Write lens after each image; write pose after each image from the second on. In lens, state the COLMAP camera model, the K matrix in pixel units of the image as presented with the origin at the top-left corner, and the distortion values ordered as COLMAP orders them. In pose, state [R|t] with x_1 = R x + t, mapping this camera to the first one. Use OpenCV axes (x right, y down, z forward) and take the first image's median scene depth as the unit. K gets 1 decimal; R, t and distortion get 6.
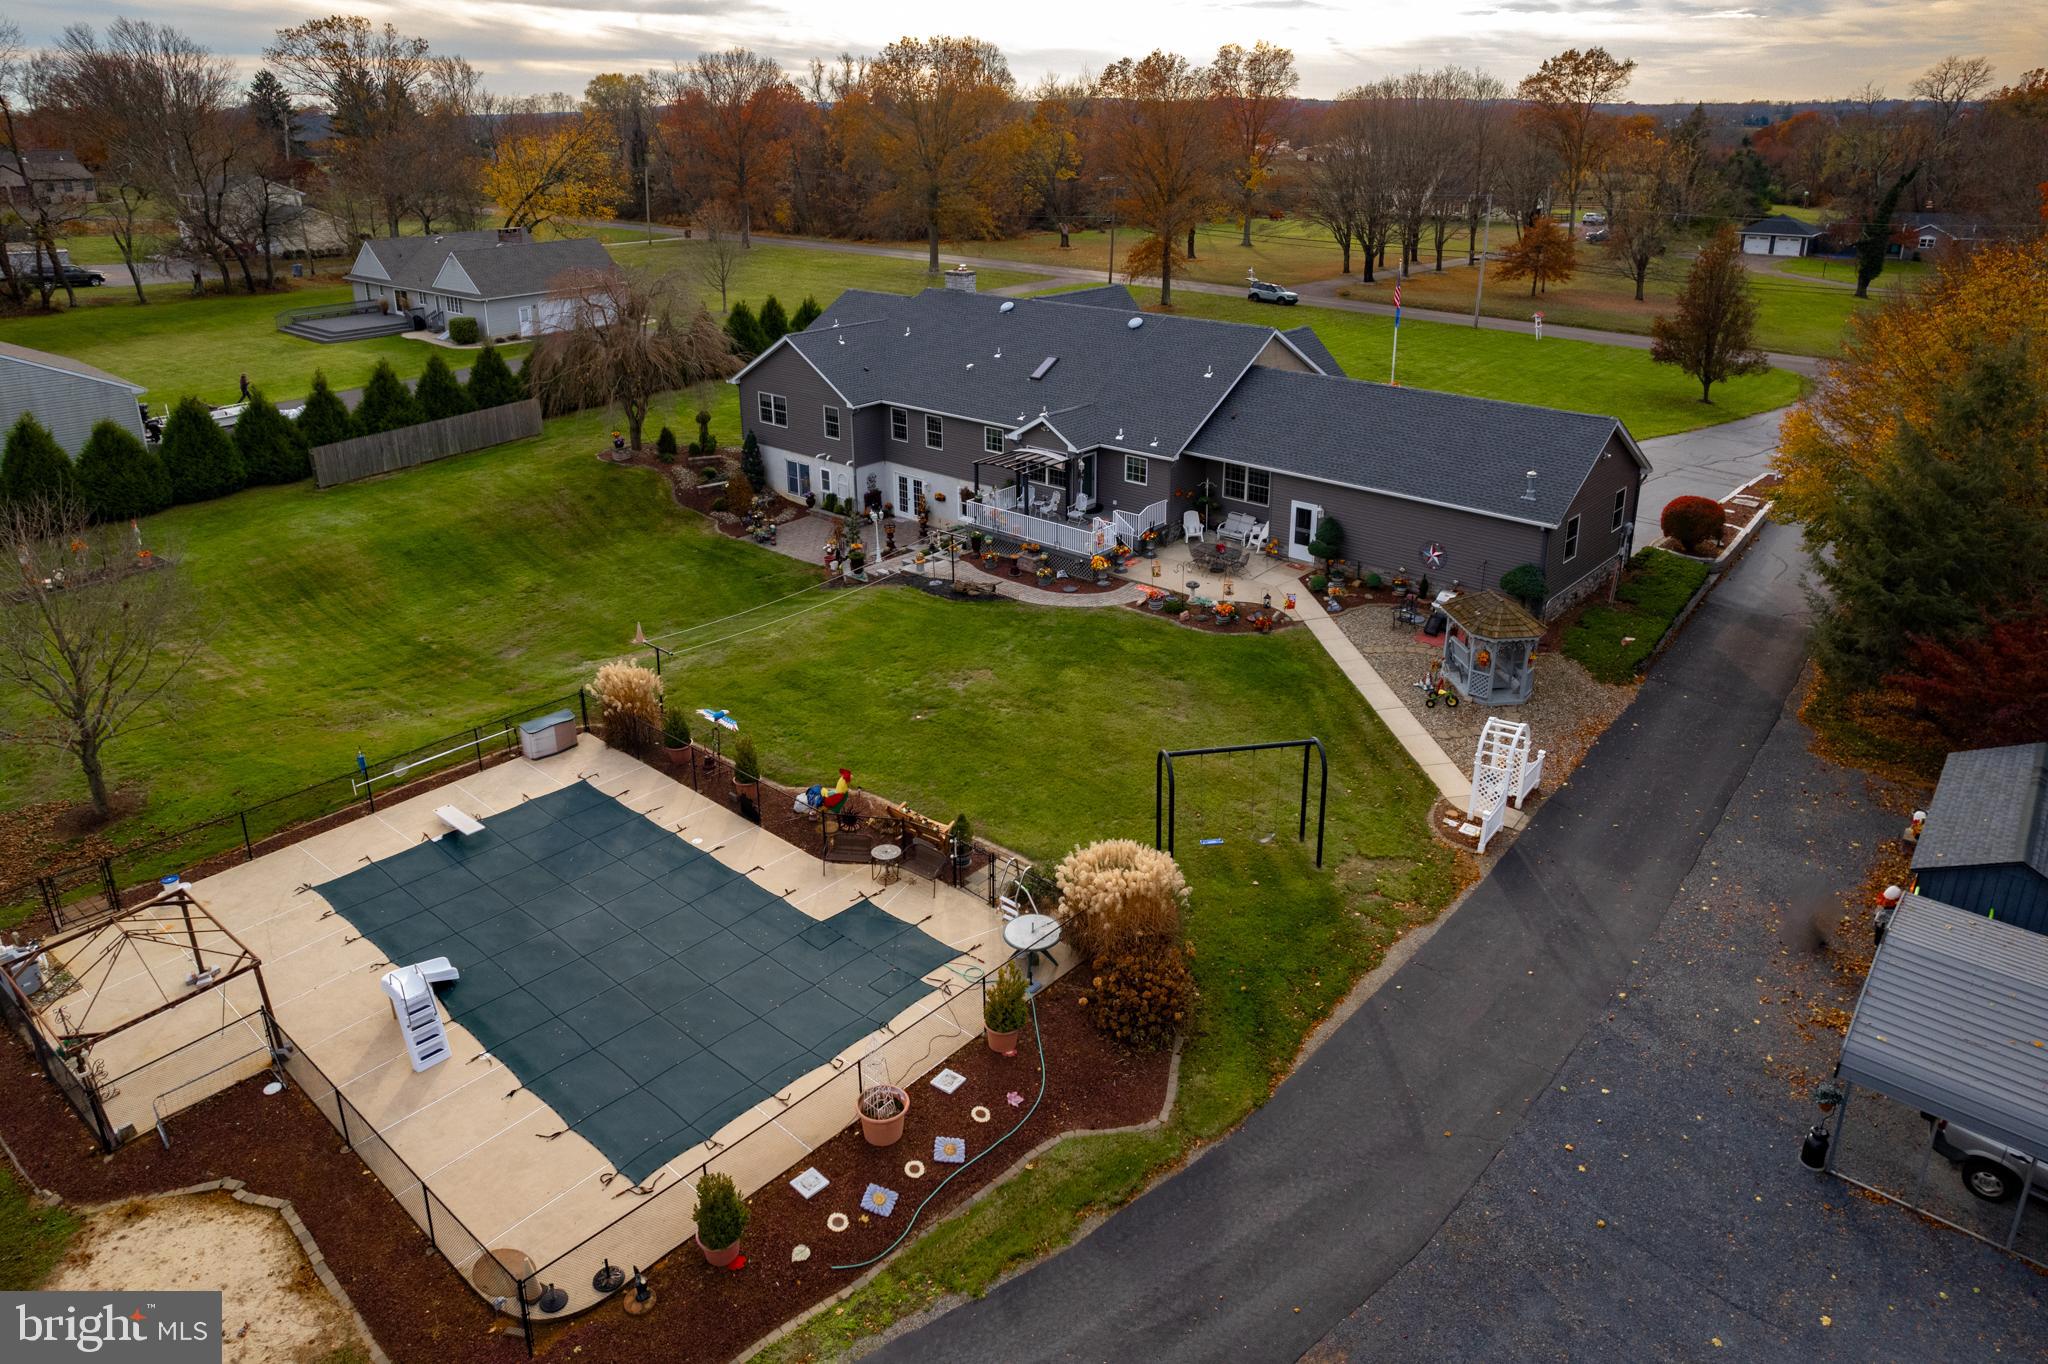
lens RADIAL K [[1349.7, 0, 1057.0], [0, 1349.7, 553.7], [0, 0, 1]] dist [-0.005545, 0.001311]
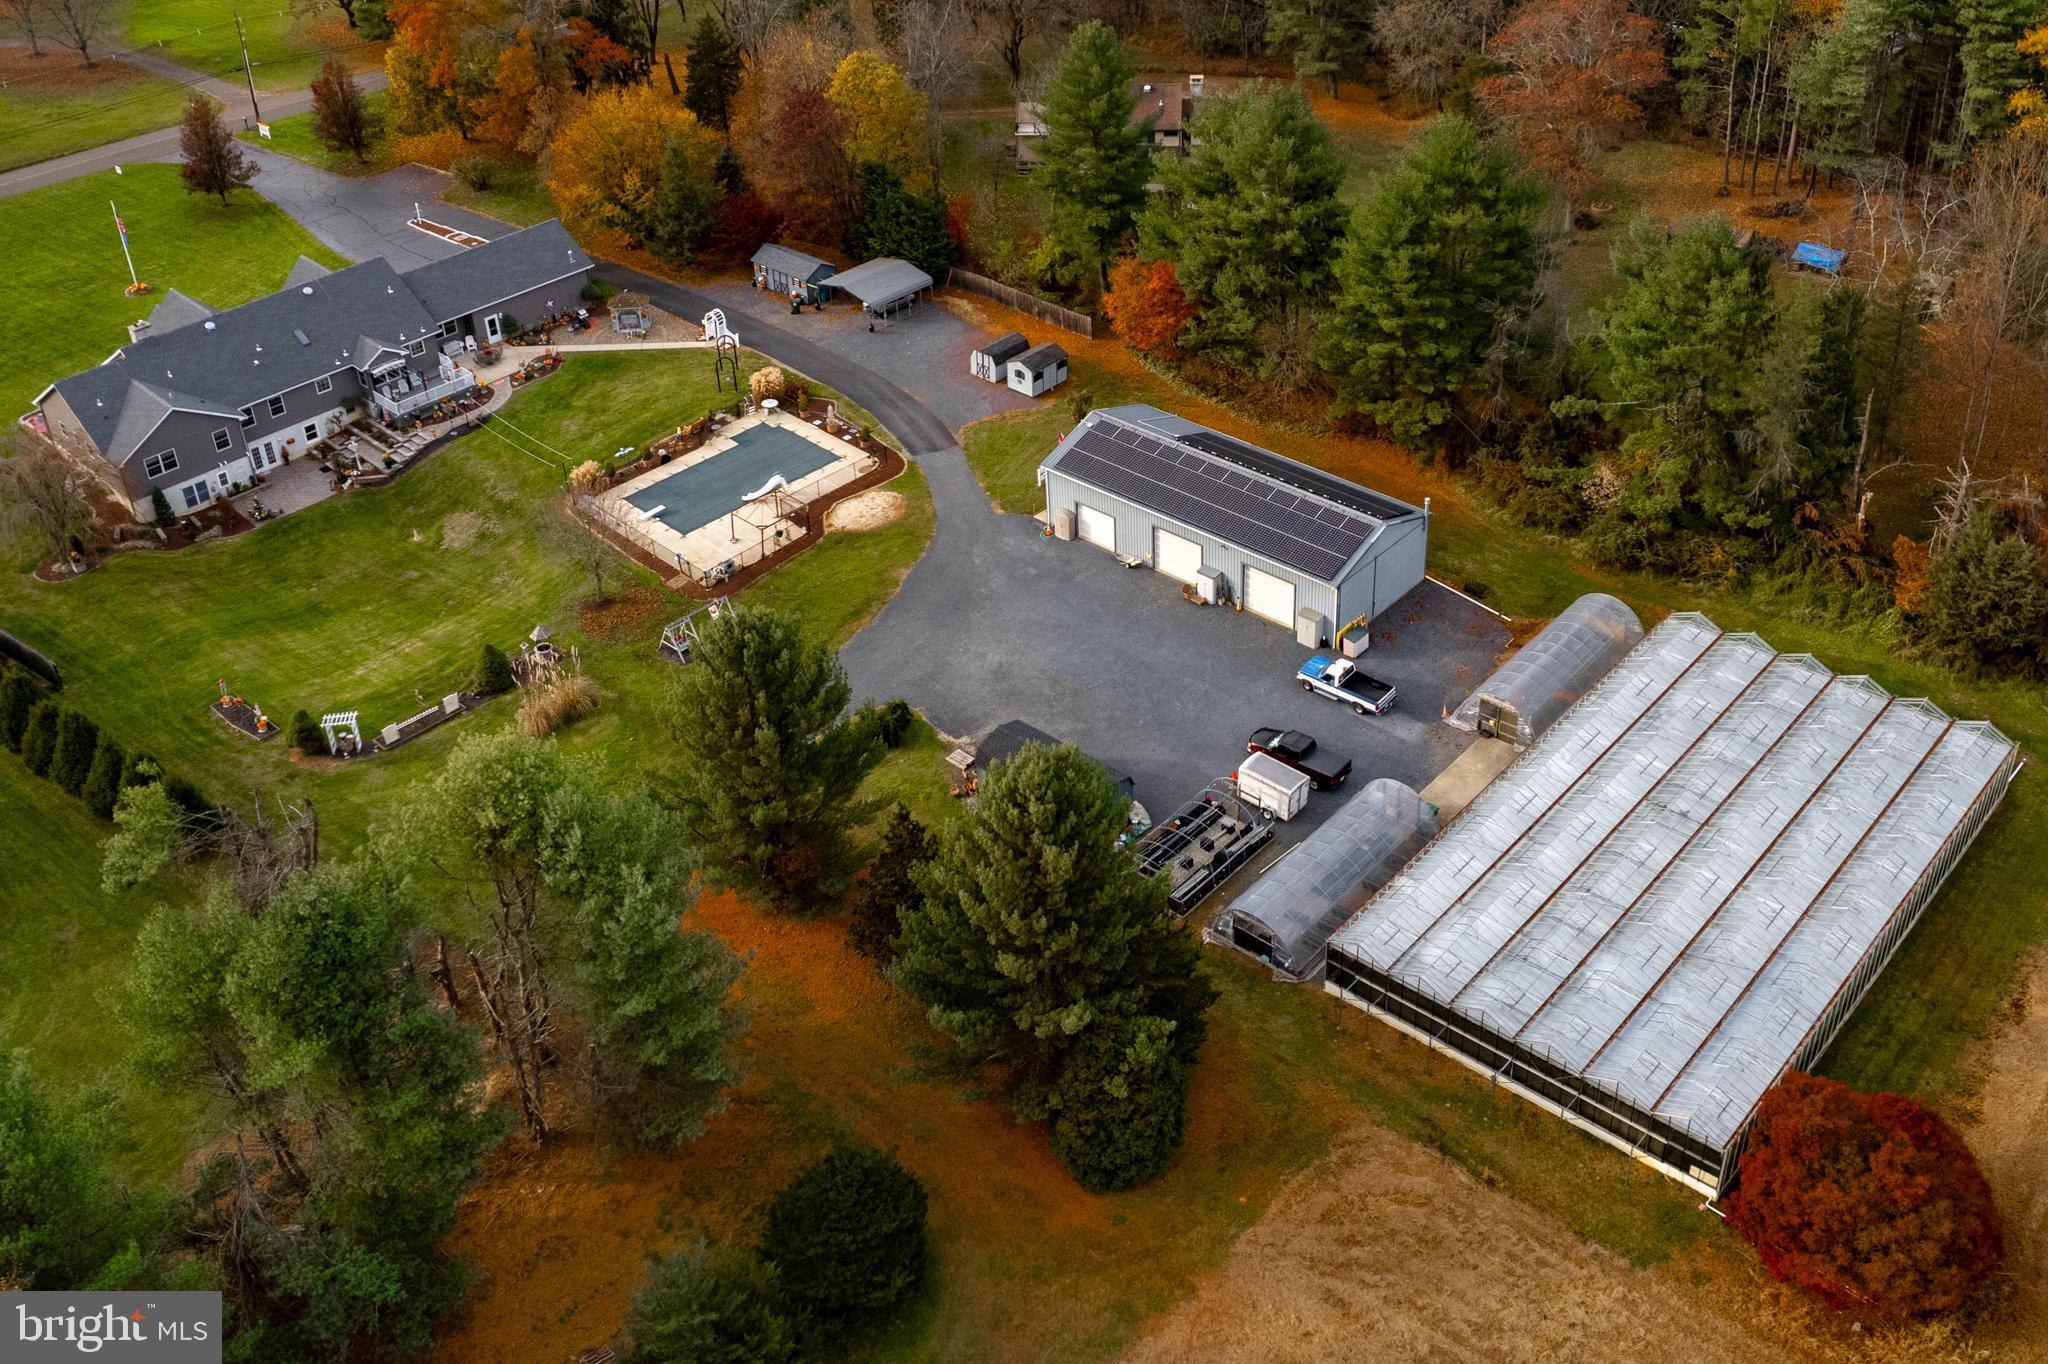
lens RADIAL K [[1784.6, 0, 1066.3], [0, 1784.6, 518.4], [0, 0, 1]] dist [-0.045951, 0.004556]
pose [[0.034142, -0.529502, 0.847621, -2.236920], [0.337753, 0.804329, 0.488853, -0.811668], [-0.940615, 0.269596, 0.206303, -0.319723]]
